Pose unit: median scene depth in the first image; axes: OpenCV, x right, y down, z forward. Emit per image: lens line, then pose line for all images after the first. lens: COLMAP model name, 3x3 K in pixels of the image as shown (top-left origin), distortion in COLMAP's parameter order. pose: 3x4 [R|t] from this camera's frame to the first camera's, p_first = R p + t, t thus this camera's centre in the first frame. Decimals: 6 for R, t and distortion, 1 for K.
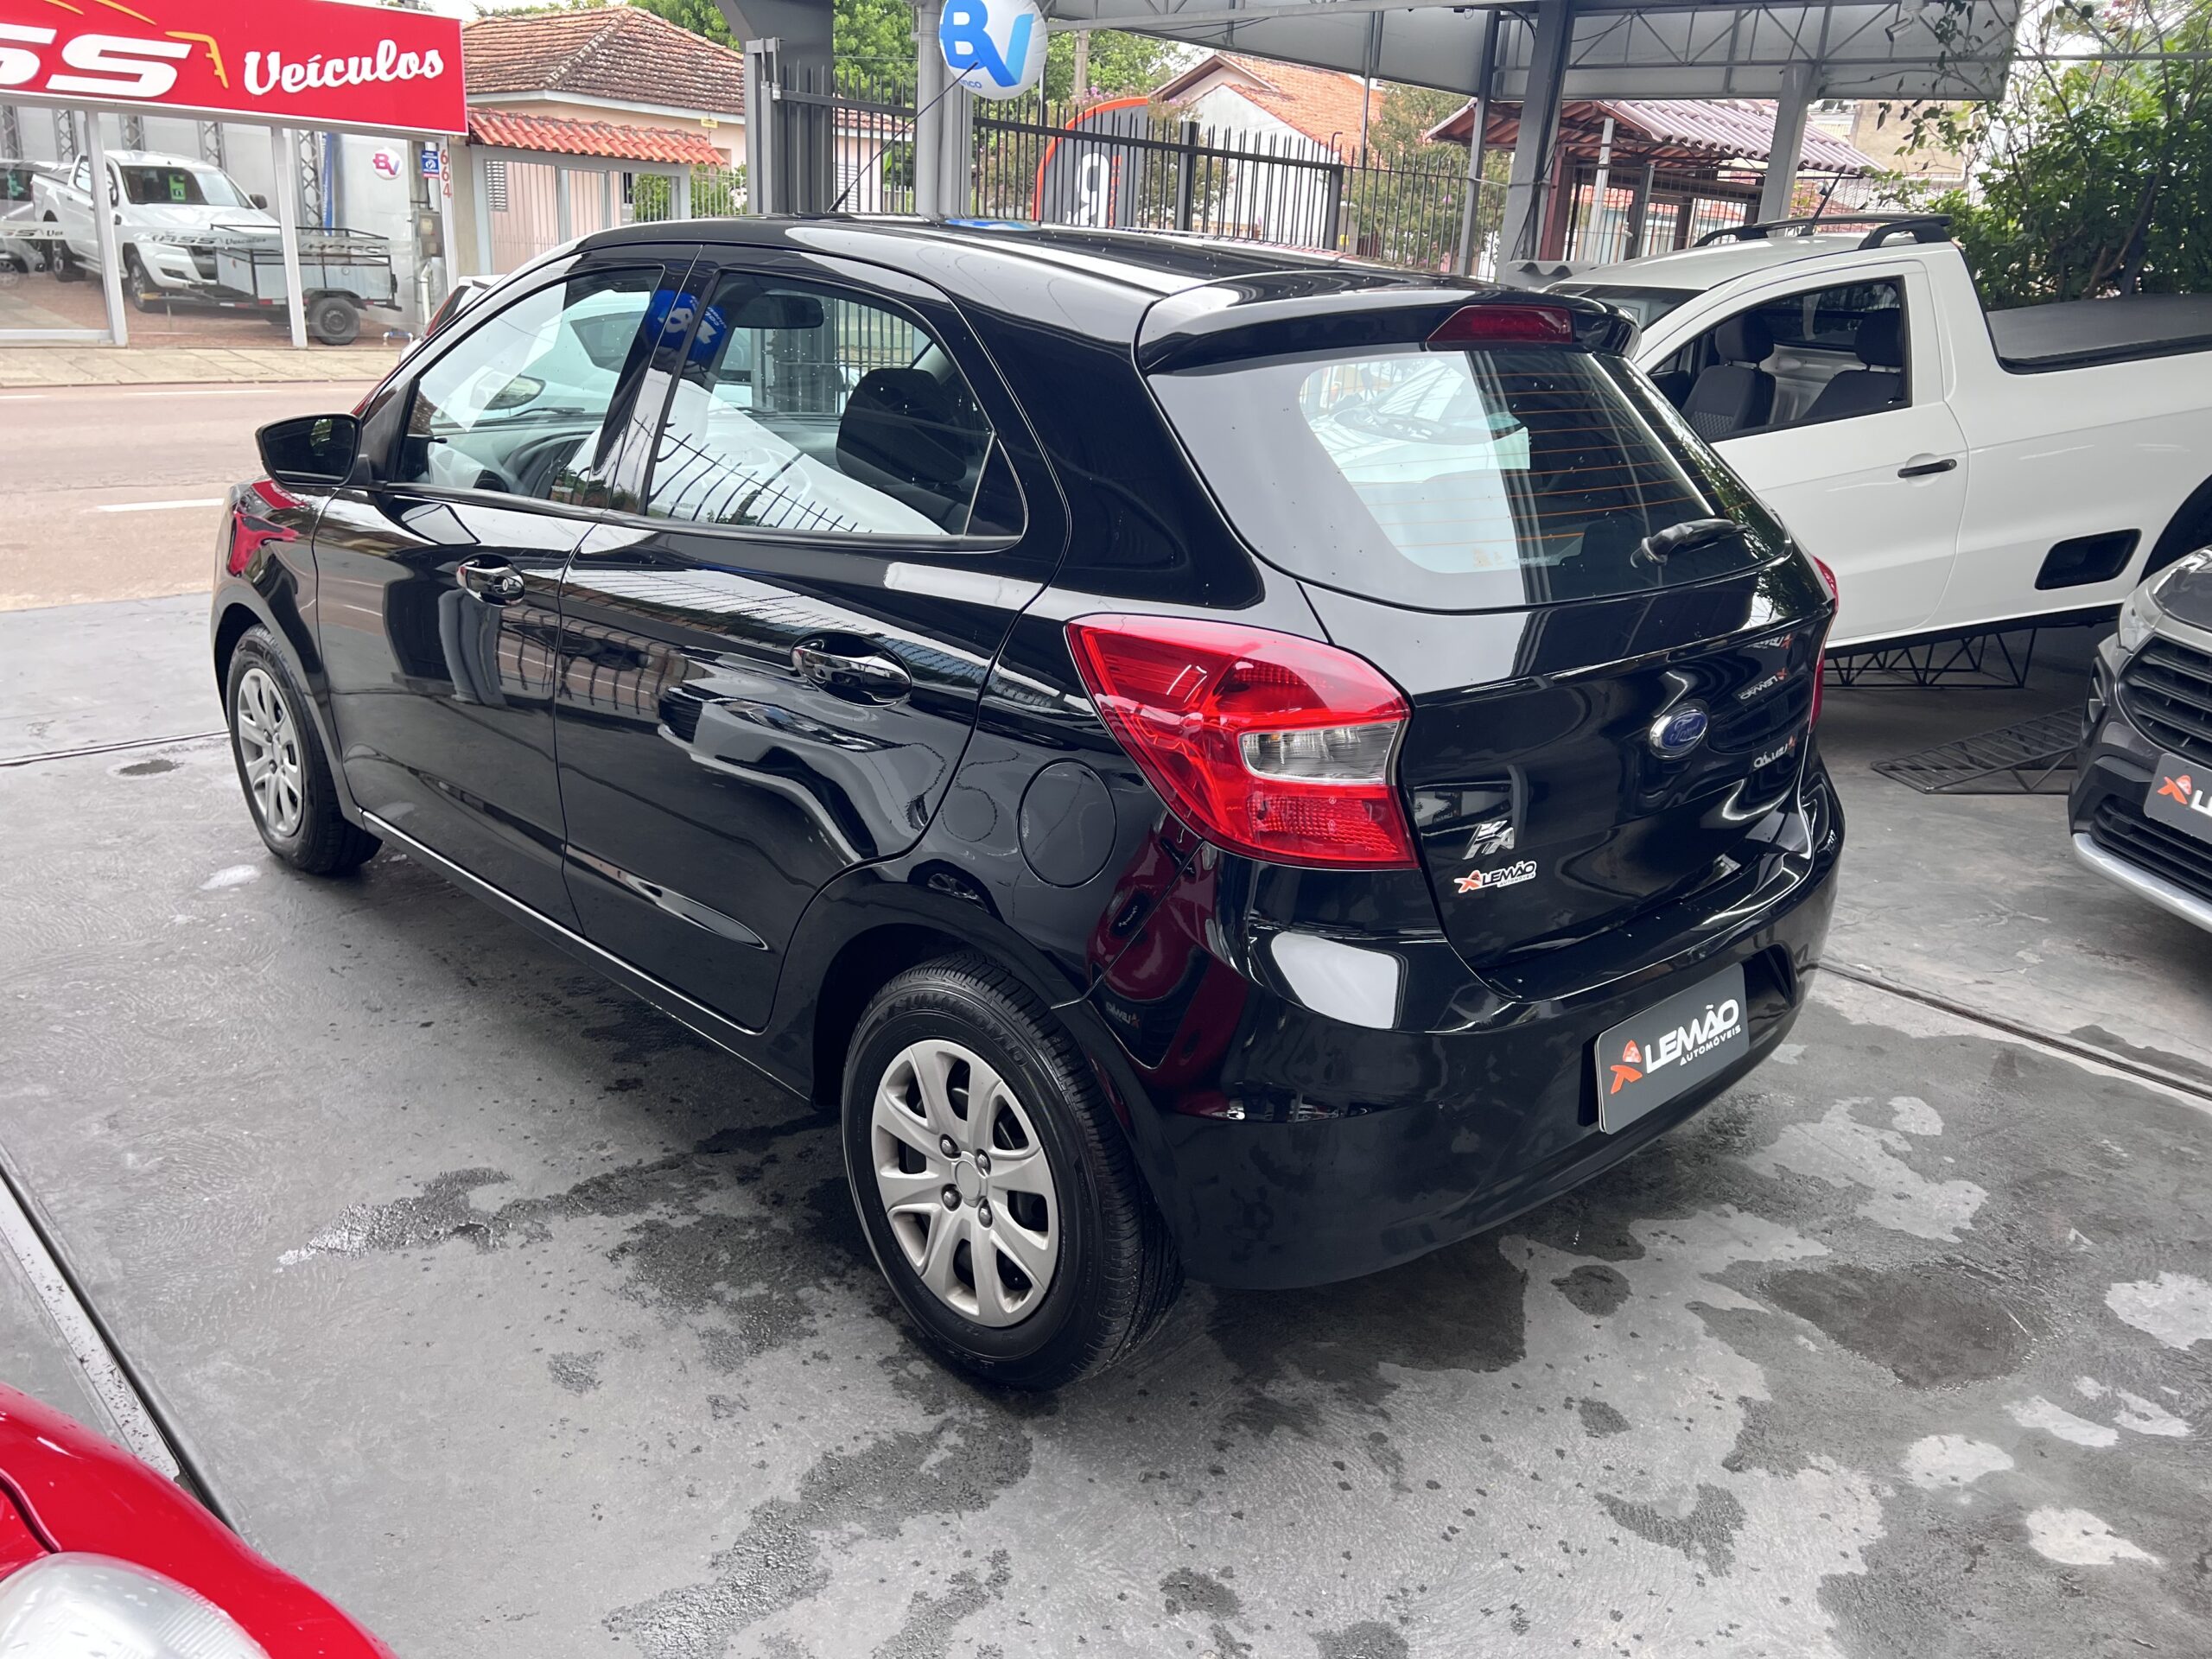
lens RADIAL K [[1621.1, 0, 1140.8], [0, 1621.1, 822.2], [0, 0, 1]] dist [0.062223, -0.069160]
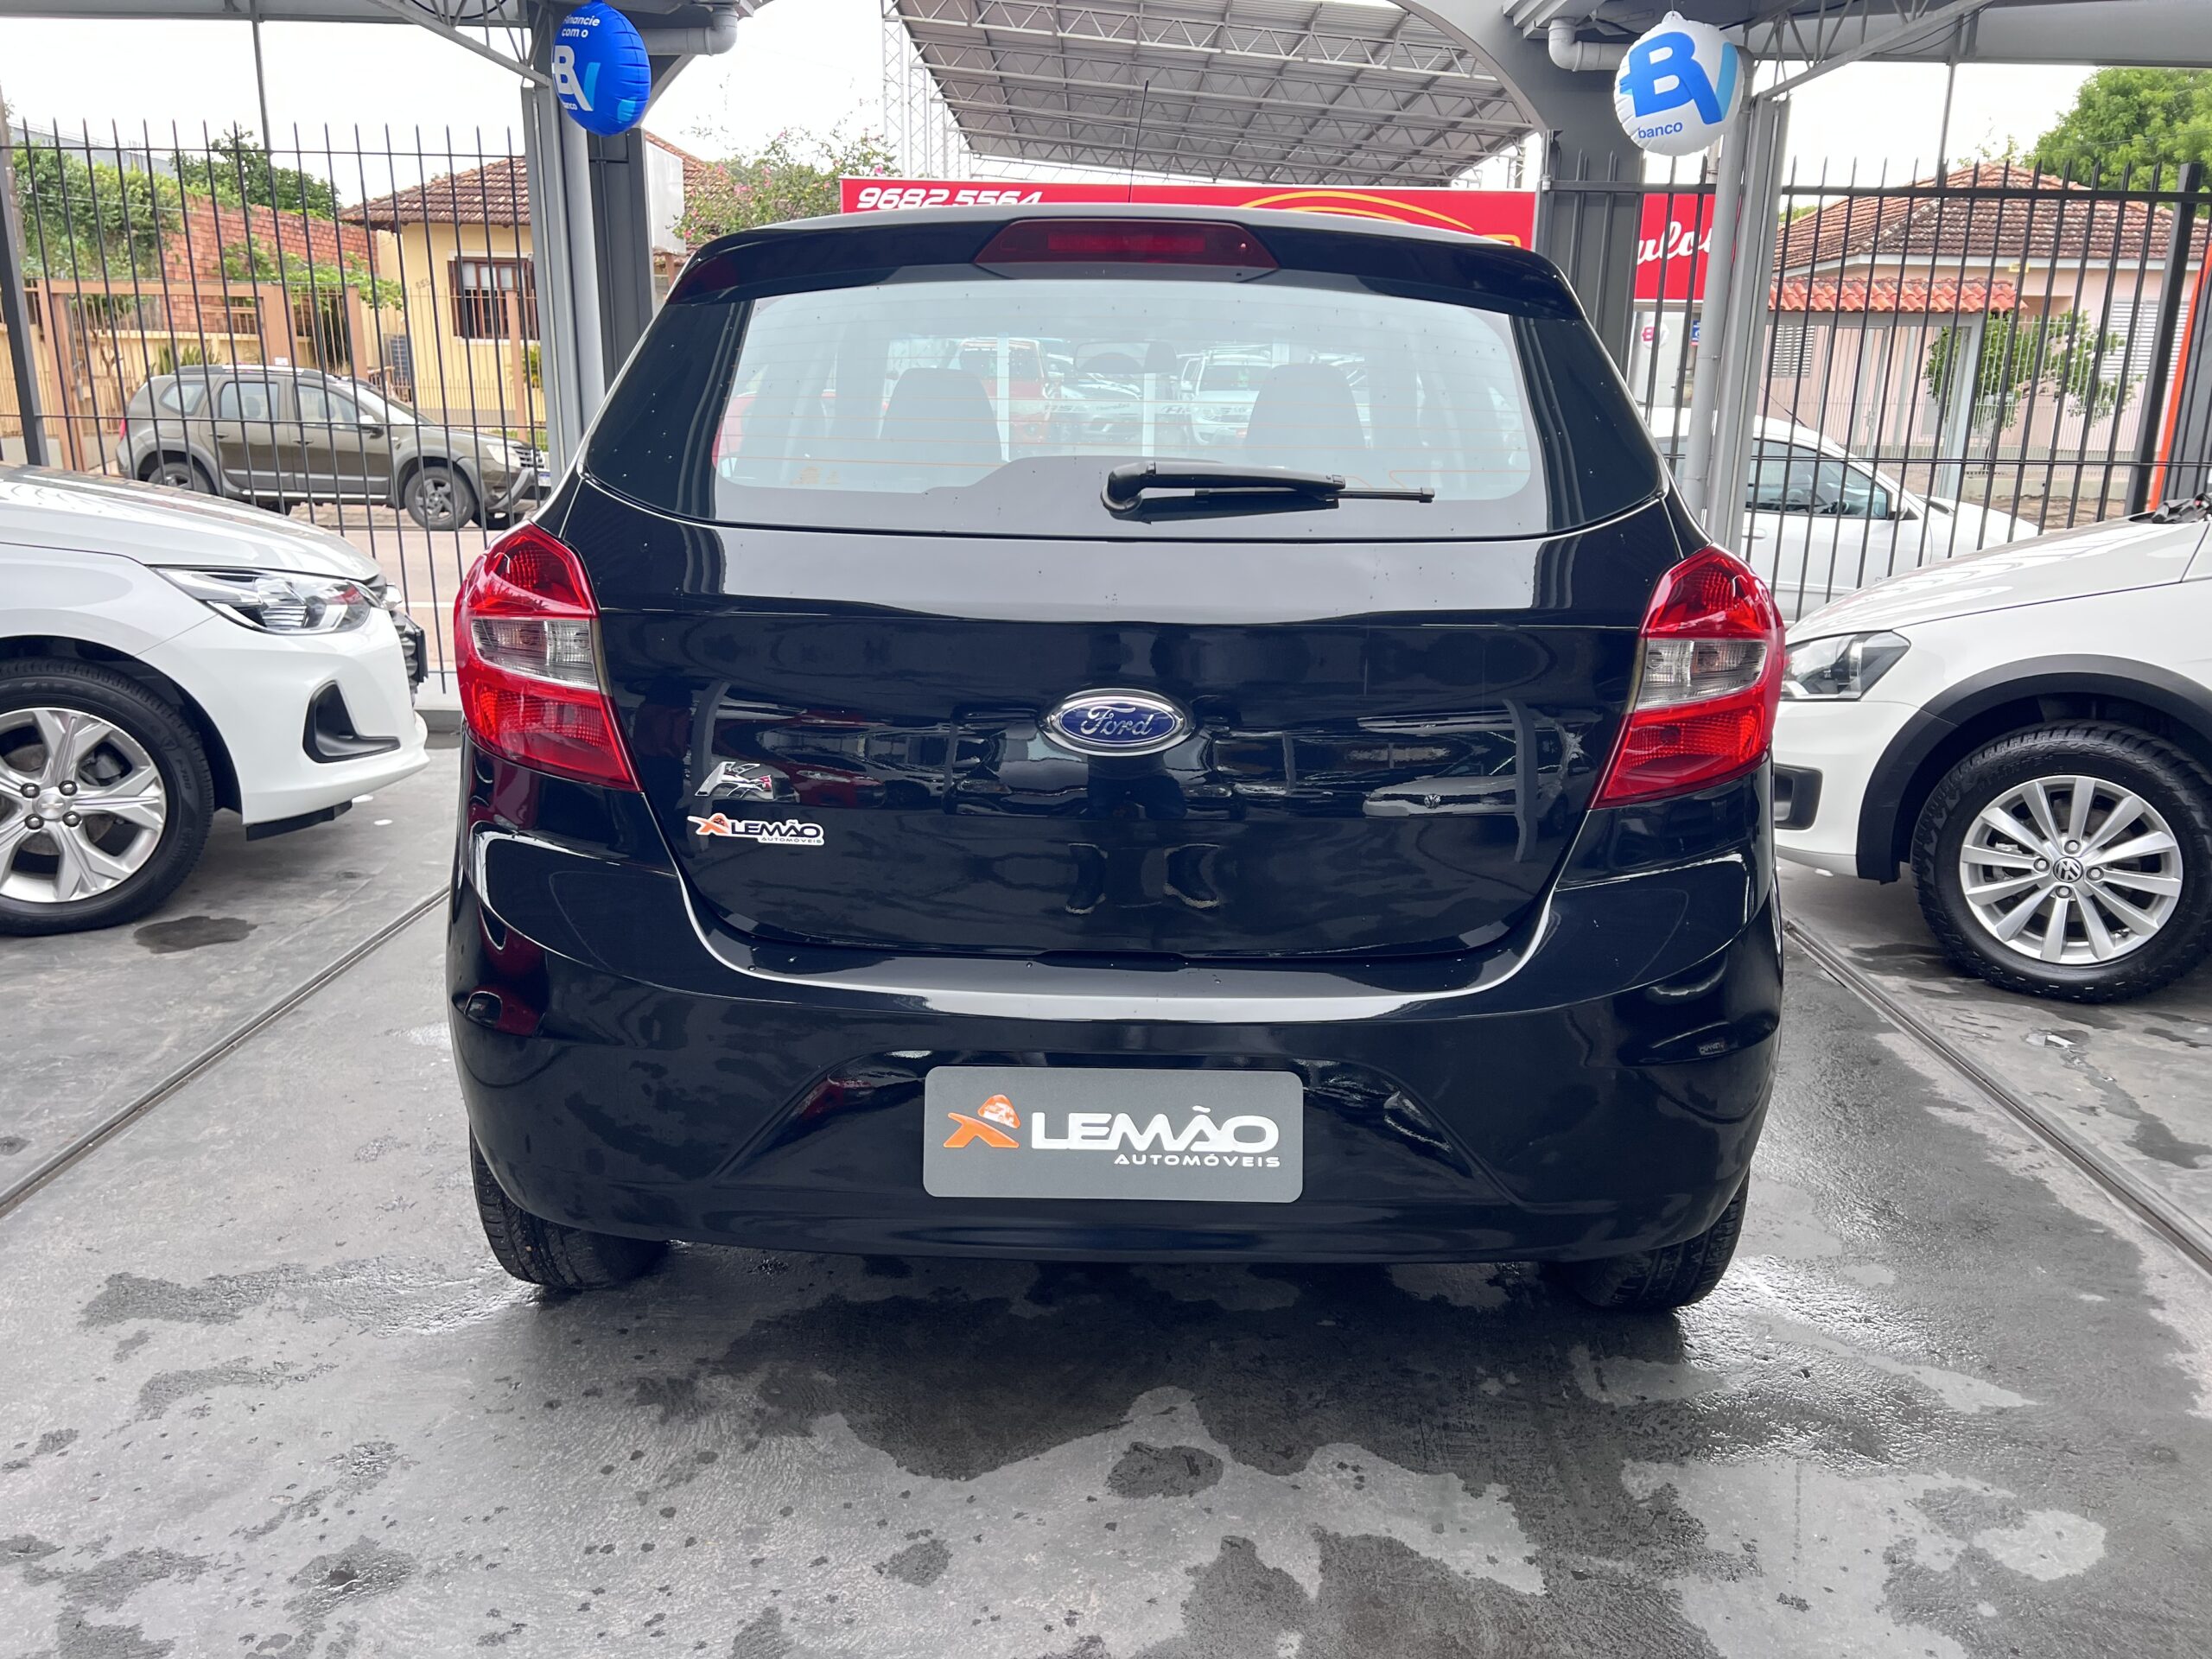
lens RADIAL K [[1651.7, 0, 1106.0], [0, 1651.7, 829.5], [0, 0, 1]] dist [0.072114, -0.082184]
pose [[0.702807, 0.134652, -0.698521, 0.878228], [-0.198408, 0.980061, -0.010701, 0.005122], [0.683152, 0.146112, 0.715510, 0.435780]]
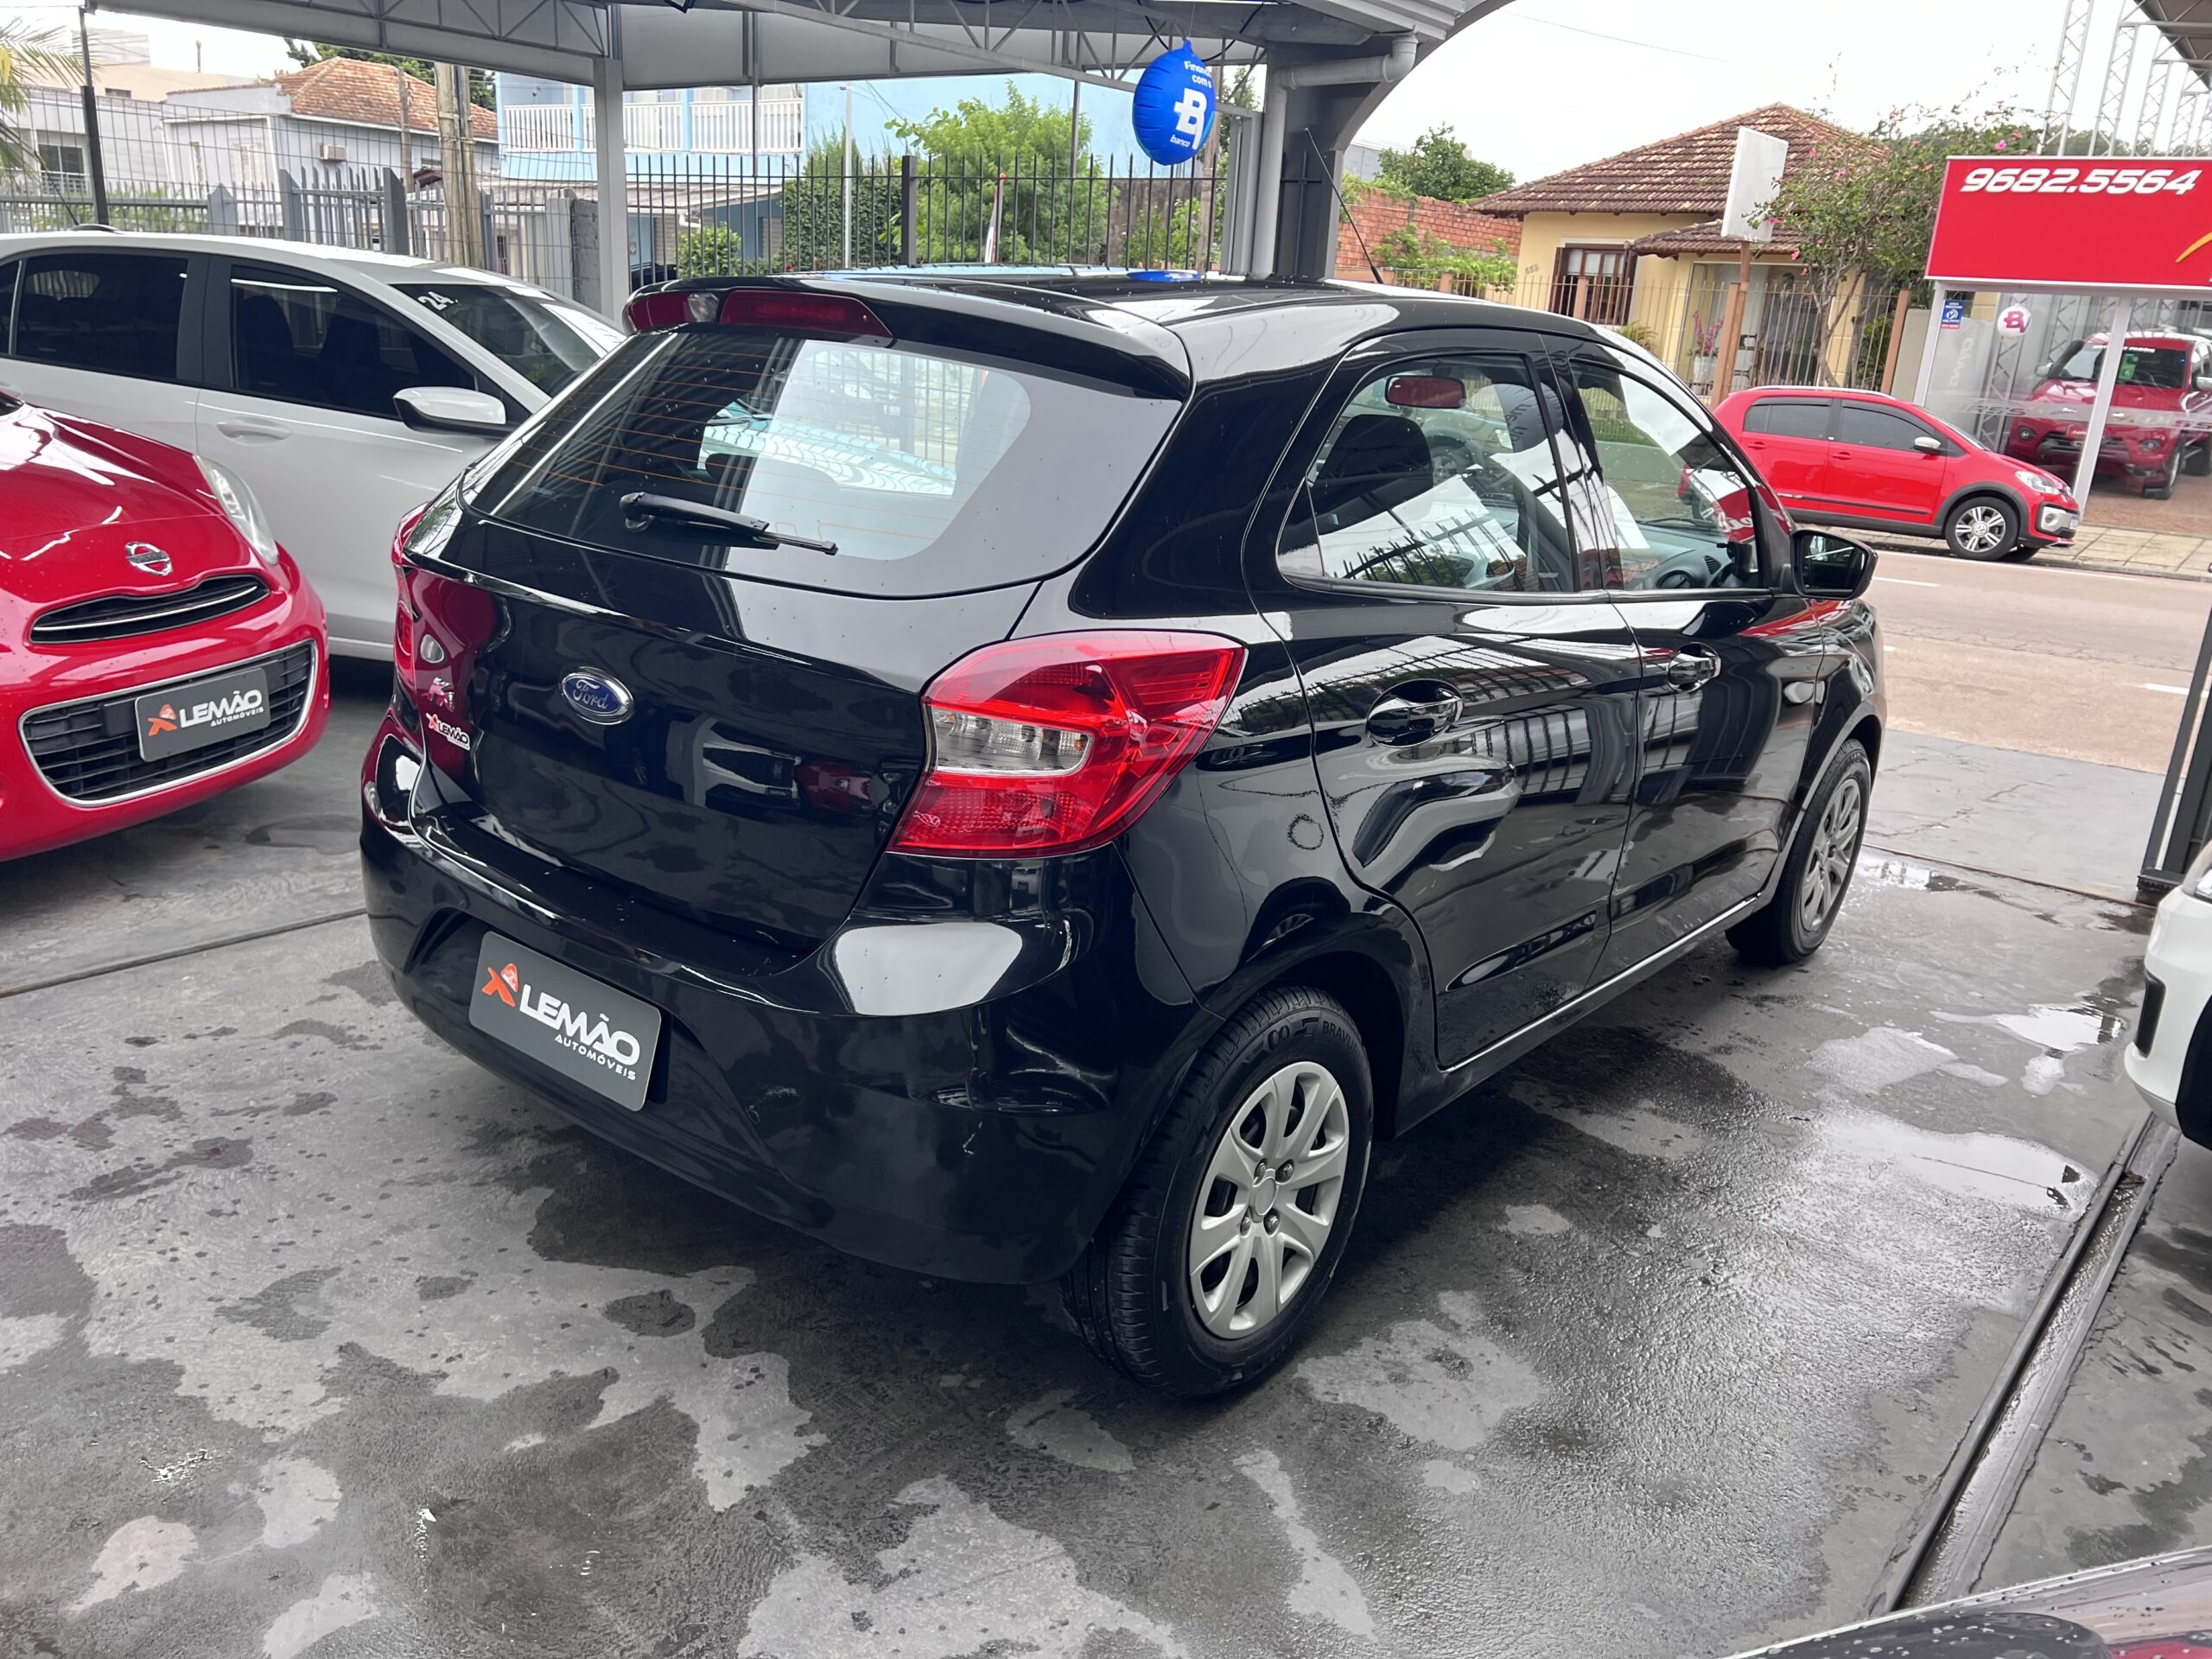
lens RADIAL K [[1651.7, 0, 1106.0], [0, 1651.7, 829.5], [0, 0, 1]] dist [0.072114, -0.082184]
pose [[0.112437, 0.240527, -0.964108, 1.338207], [-0.365032, 0.912417, 0.185060, -0.277621], [0.924181, 0.331123, 0.190389, 1.111480]]
